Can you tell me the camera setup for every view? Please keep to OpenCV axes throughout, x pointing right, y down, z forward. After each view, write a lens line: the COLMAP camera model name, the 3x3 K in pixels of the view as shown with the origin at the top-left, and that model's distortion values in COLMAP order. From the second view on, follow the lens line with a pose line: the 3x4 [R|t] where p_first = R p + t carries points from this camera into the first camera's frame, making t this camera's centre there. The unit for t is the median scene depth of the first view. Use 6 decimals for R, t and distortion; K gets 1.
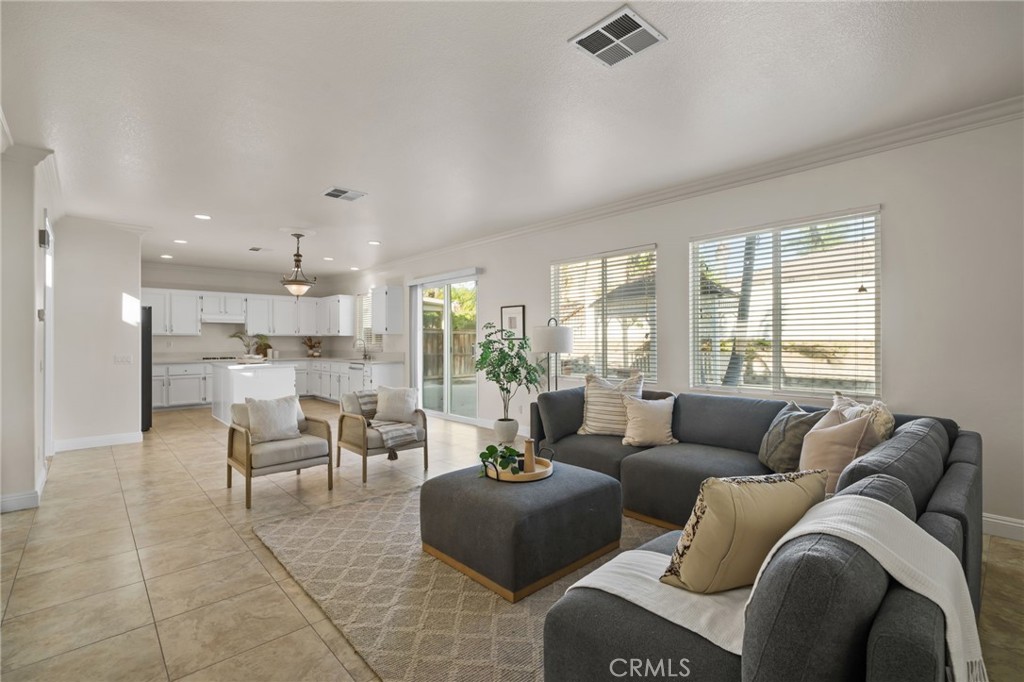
lens RADIAL K [[454.6, 0, 513.7], [0, 454.6, 341.1], [0, 0, 1]] dist [0.001321, 0.000193]
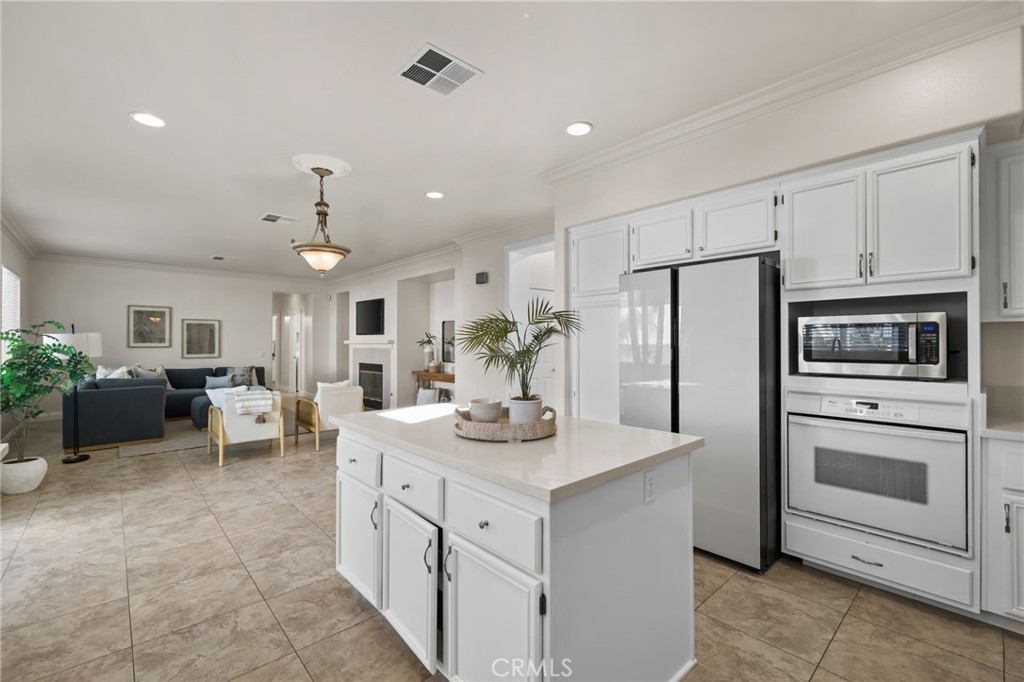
lens RADIAL K [[437.1, 0, 512.0], [0, 437.1, 341.0], [0, 0, 1]] dist [0.001397, 0.000132]
pose [[-0.999942, 0.004267, 0.009902, -0.498344], [0.004223, 0.999981, -0.004465, -0.001692], [-0.009921, -0.004423, -0.999941, 1.074553]]
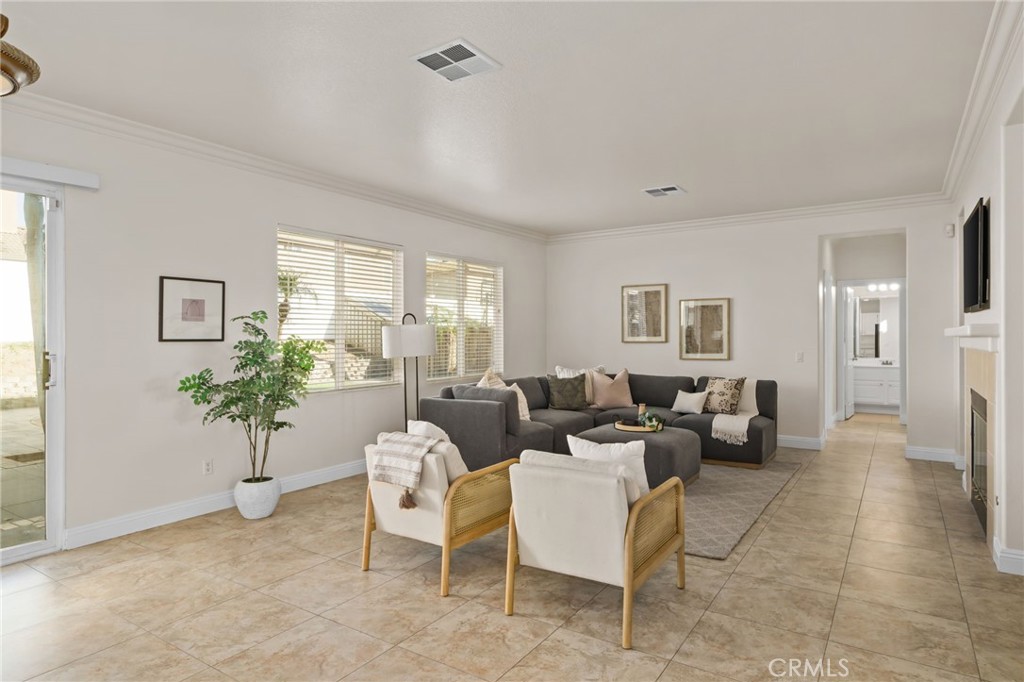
lens RADIAL K [[580.7, 0, 518.2], [0, 580.7, 338.9], [0, 0, 1]] dist [0.025857, 0.000612]
pose [[-0.233161, 0.004264, 0.972429, -0.531374], [0.008951, 0.999957, -0.002239, -0.001230], [-0.972397, 0.008182, -0.233189, 0.555623]]
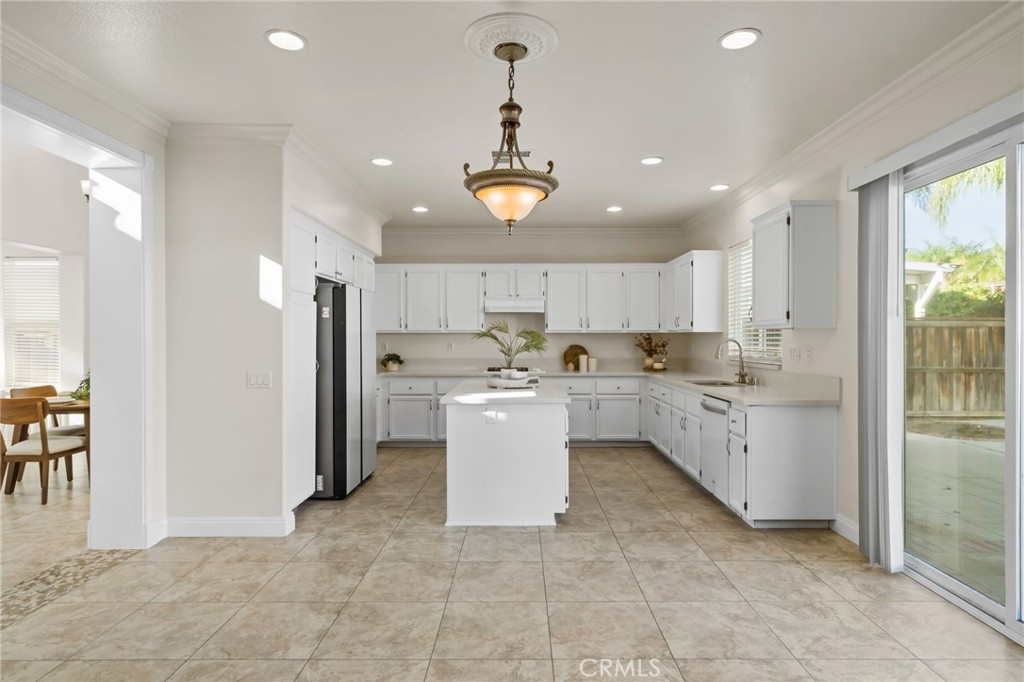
lens RADIAL K [[550.2, 0, 521.5], [0, 550.2, 340.2], [0, 0, 1]] dist [0.001071, 0.000238]
pose [[0.730888, 0.004707, -0.682482, -0.118402], [-0.002052, 0.999987, 0.004699, -0.005994], [0.682495, -0.002034, 0.730888, 0.470257]]
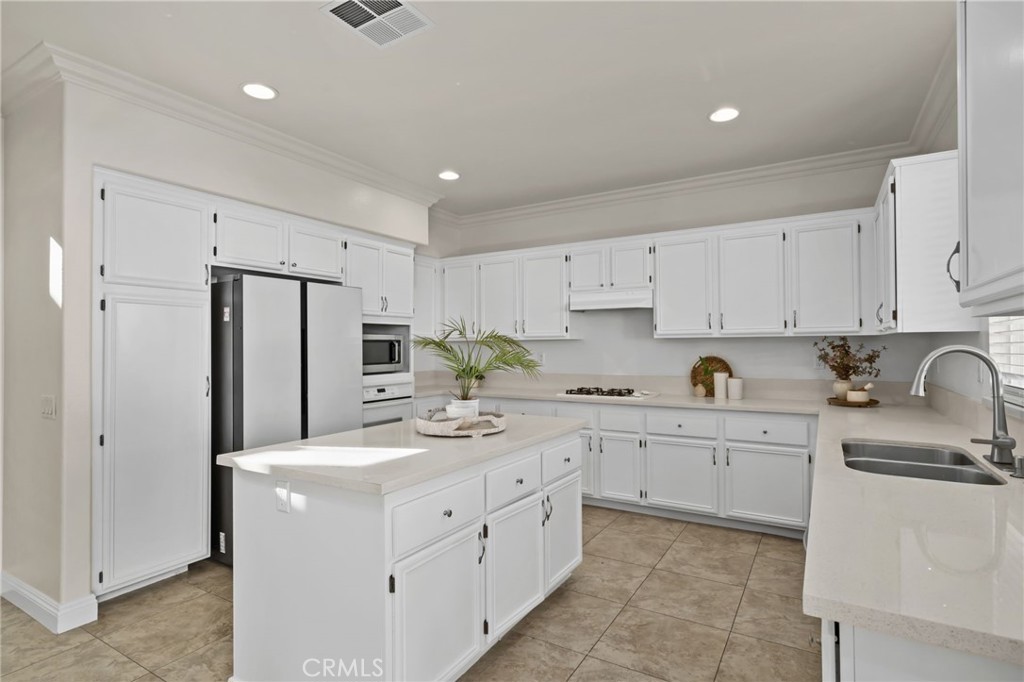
lens RADIAL K [[507.3, 0, 523.8], [0, 507.3, 344.3], [0, 0, 1]] dist [-0.006960, 0.012695]
pose [[0.279749, -0.003112, -0.960068, -0.204316], [0.003643, 0.999991, -0.002180, -0.006516], [0.960066, -0.002888, 0.279758, 0.814587]]
